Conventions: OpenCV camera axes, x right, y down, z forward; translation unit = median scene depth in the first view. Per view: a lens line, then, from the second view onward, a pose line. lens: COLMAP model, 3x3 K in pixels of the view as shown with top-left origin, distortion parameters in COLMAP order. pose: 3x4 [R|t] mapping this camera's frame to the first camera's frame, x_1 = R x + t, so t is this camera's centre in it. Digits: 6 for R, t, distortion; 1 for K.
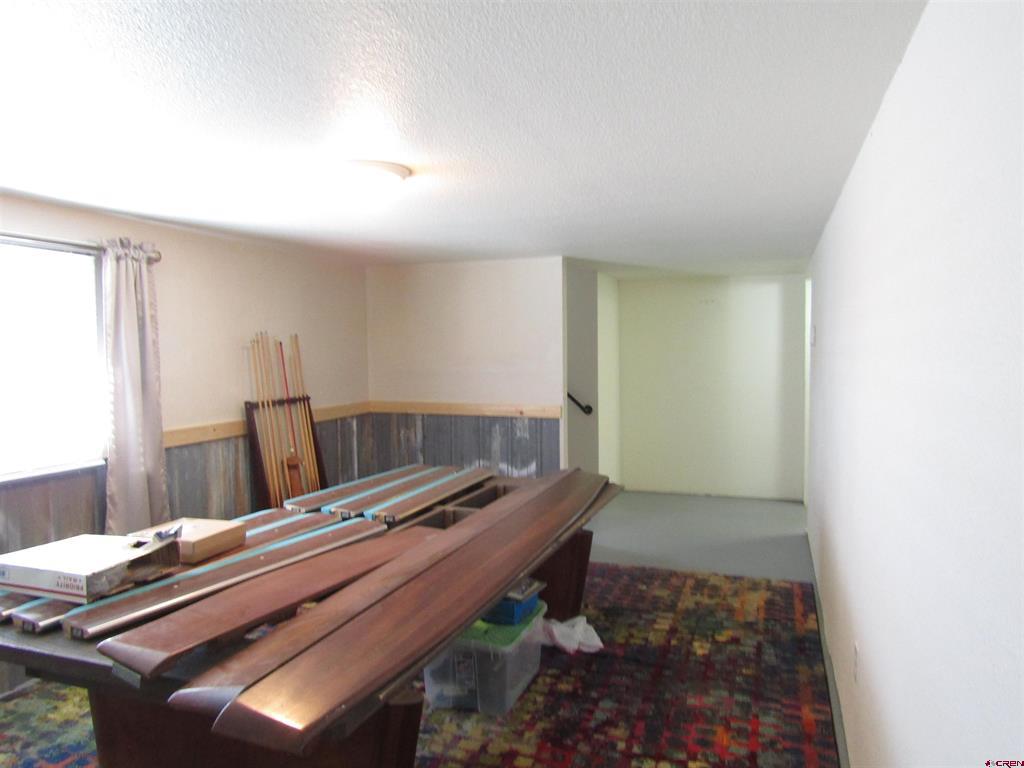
lens RADIAL K [[731.9, 0, 508.8], [0, 731.9, 385.6], [0, 0, 1]] dist [-0.006778, 0.001160]
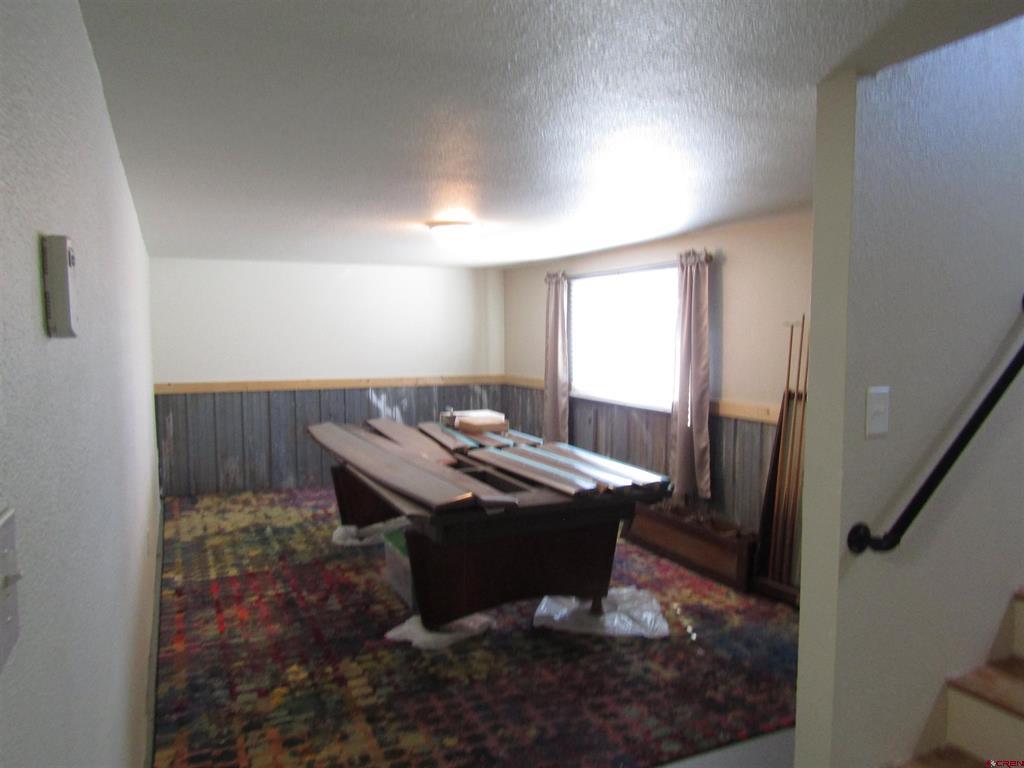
lens RADIAL K [[731.9, 0, 508.9], [0, 731.9, 386.4], [0, 0, 1]] dist [-0.006778, 0.001160]
pose [[-0.711657, 0.058847, -0.700058, 0.690611], [-0.028446, 0.993255, 0.112409, -0.097467], [0.701951, 0.099911, -0.705182, 1.797444]]
